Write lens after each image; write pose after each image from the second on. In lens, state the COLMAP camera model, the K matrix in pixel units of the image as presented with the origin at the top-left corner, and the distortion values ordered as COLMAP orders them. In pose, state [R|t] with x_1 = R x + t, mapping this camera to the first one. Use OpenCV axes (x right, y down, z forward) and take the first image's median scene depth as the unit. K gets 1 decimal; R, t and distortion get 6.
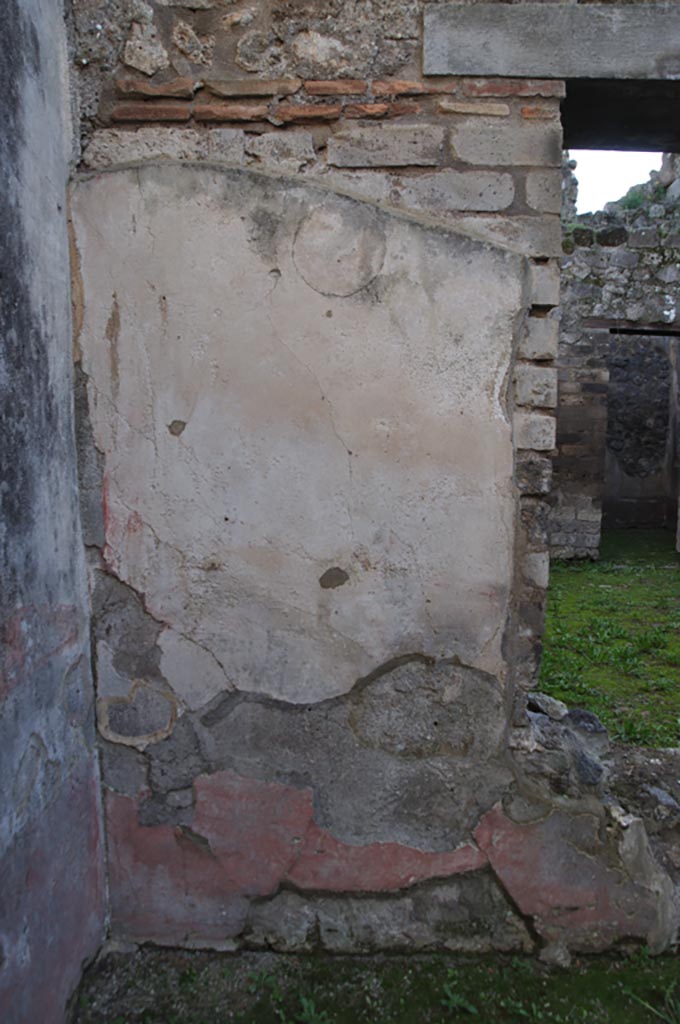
lens RADIAL K [[795.0, 0, 323.4], [0, 795.0, 533.5], [0, 0, 1]] dist [-0.156311, 0.113395]
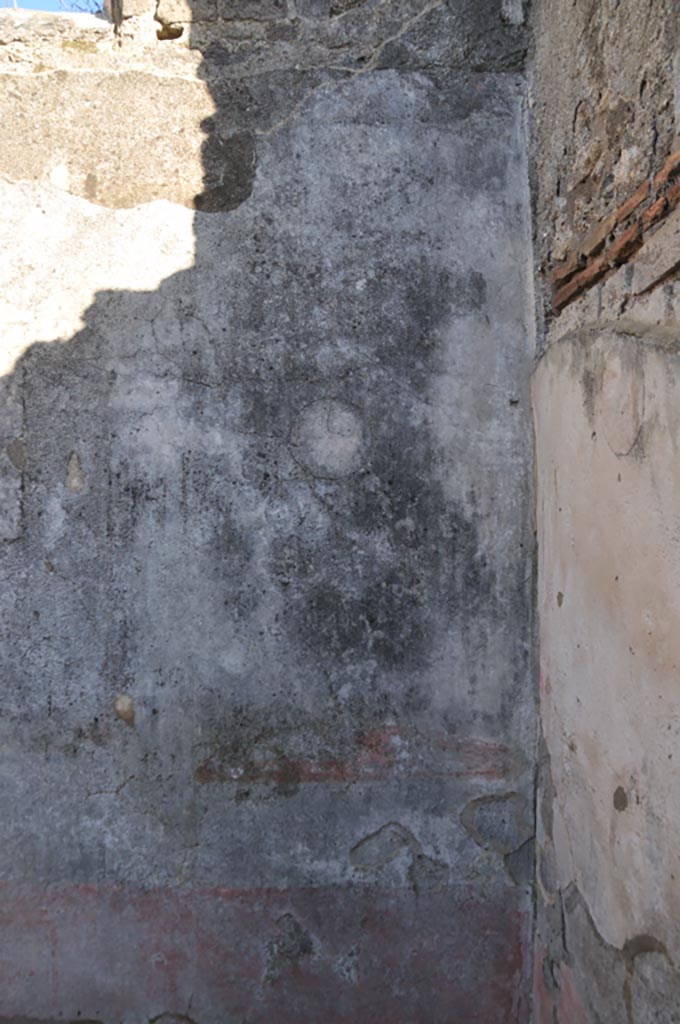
lens RADIAL K [[795.0, 0, 340.9], [0, 795.0, 518.5], [0, 0, 1]] dist [-0.156311, 0.113395]
pose [[0.070596, -0.018677, -0.997330, 0.812225], [-0.121226, 0.992253, -0.027163, -0.179057], [0.990111, 0.122820, 0.067785, 0.660573]]
